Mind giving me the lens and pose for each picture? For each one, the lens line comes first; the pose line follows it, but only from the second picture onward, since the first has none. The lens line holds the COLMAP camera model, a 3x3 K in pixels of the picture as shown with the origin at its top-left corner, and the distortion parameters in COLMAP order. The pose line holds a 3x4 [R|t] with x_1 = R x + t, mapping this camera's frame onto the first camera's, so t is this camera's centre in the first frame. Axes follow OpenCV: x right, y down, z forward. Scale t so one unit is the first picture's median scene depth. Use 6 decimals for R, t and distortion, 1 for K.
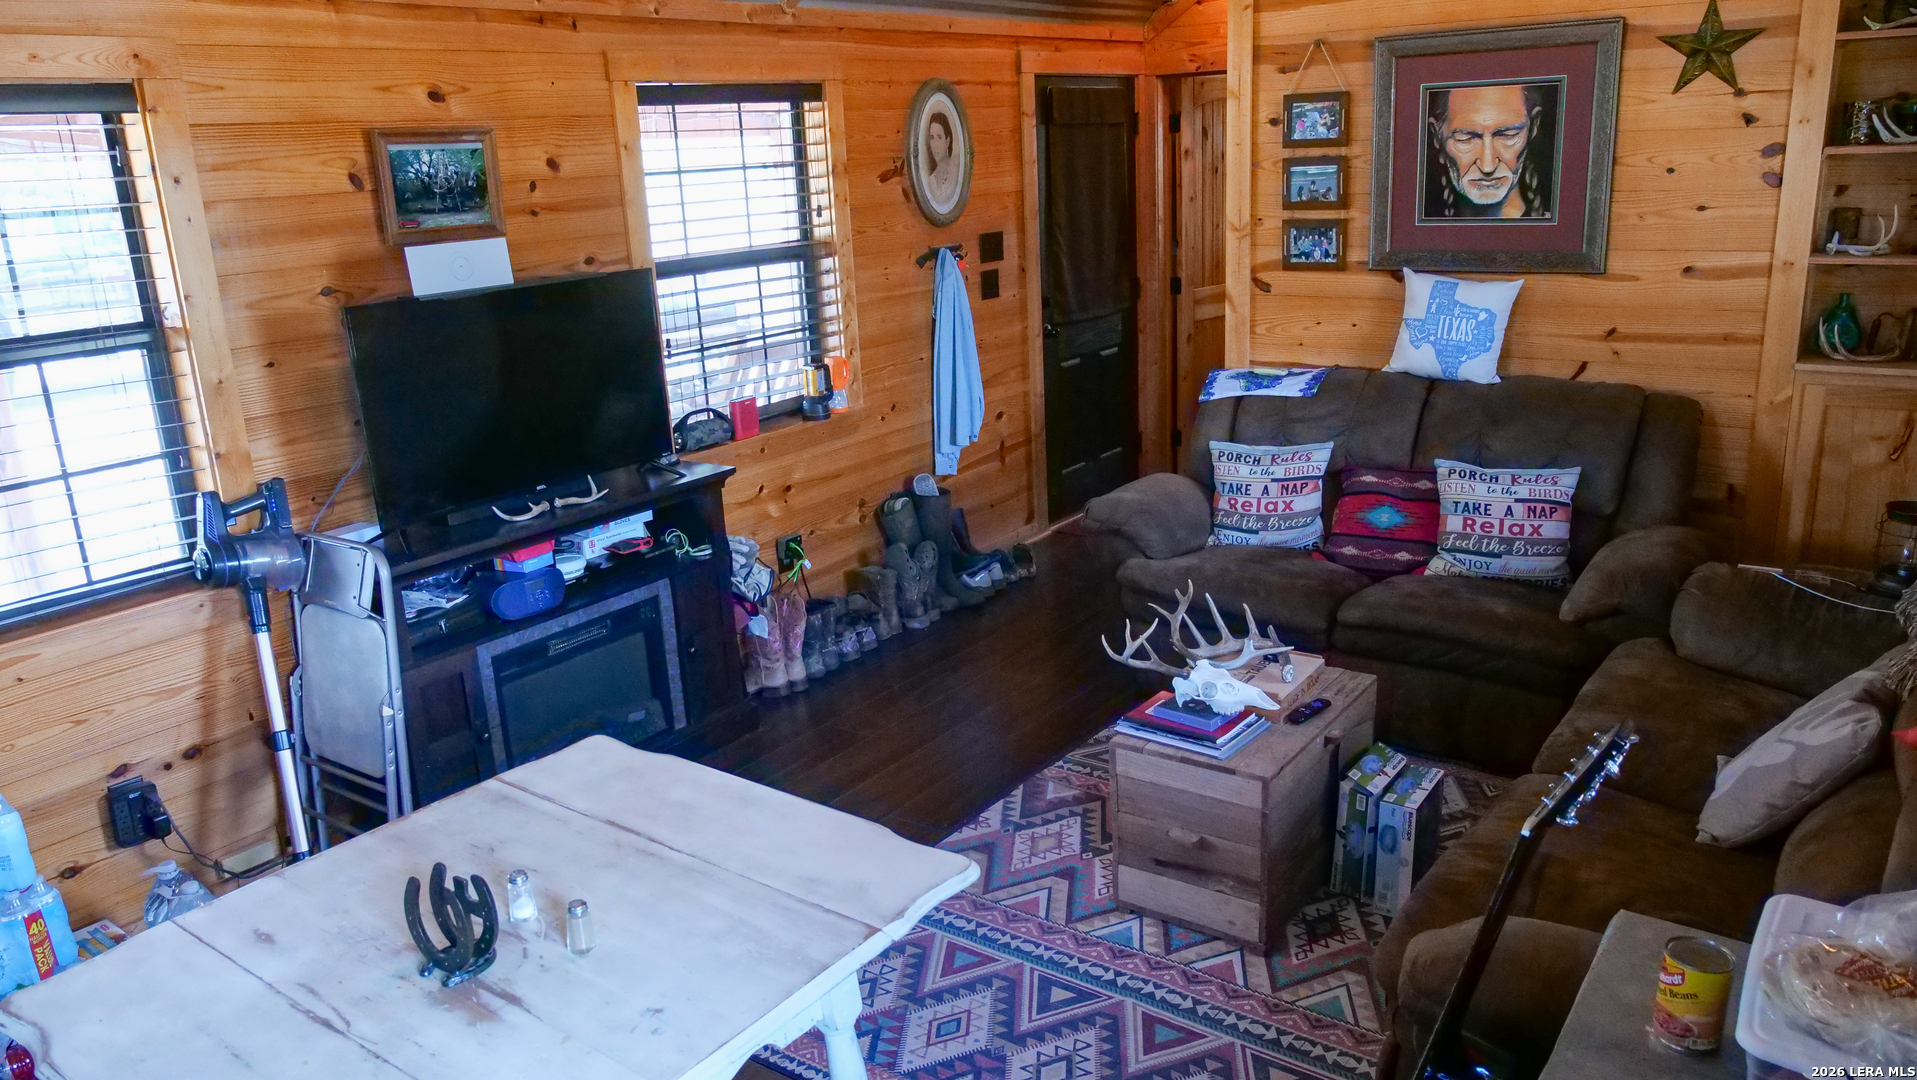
lens RADIAL K [[1380.0, 0, 957.1], [0, 1380.0, 536.5], [0, 0, 1]] dist [-0.009014, -0.003185]
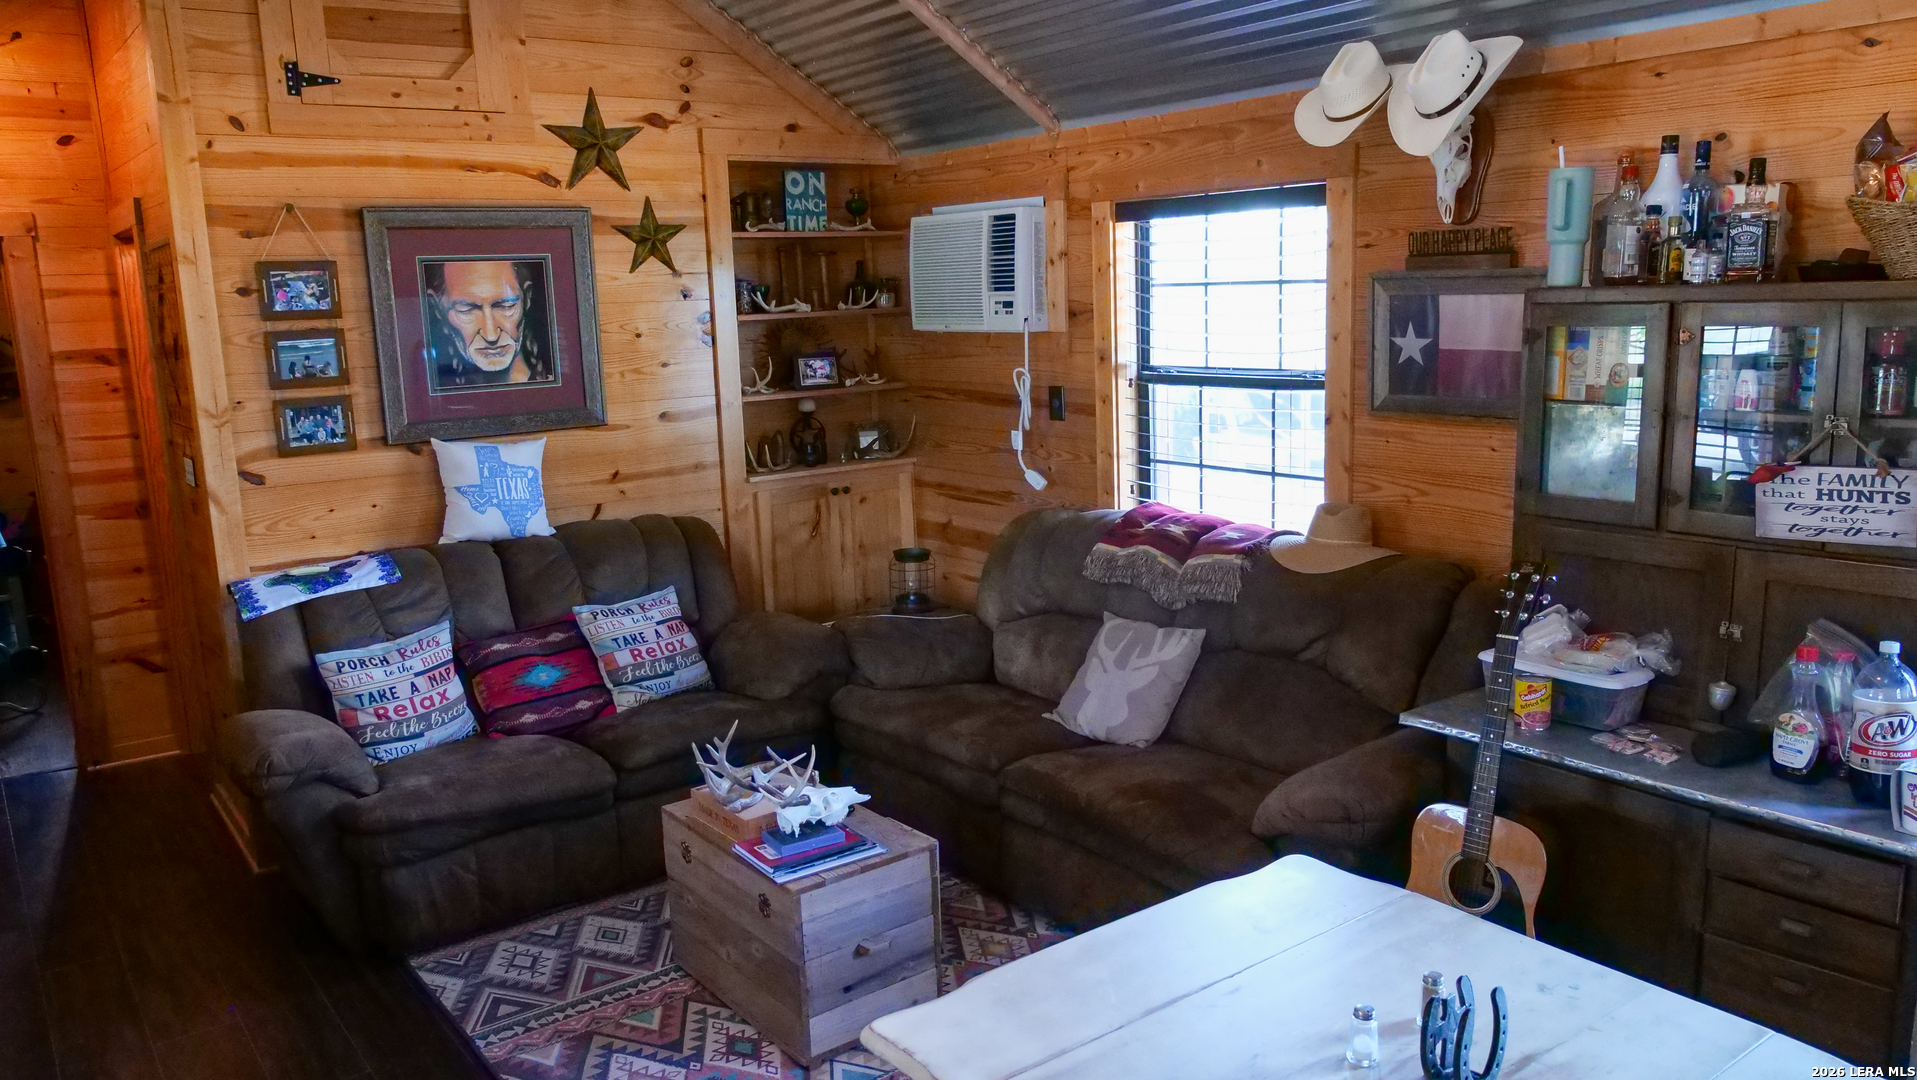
lens RADIAL K [[1380.0, 0, 957.1], [0, 1380.0, 536.5], [0, 0, 1]] dist [-0.009014, -0.003185]
pose [[0.293546, -0.134216, 0.946476, -0.515307], [0.285187, 0.957304, 0.047301, -0.070509], [-0.912414, 0.256037, 0.319290, 0.377449]]
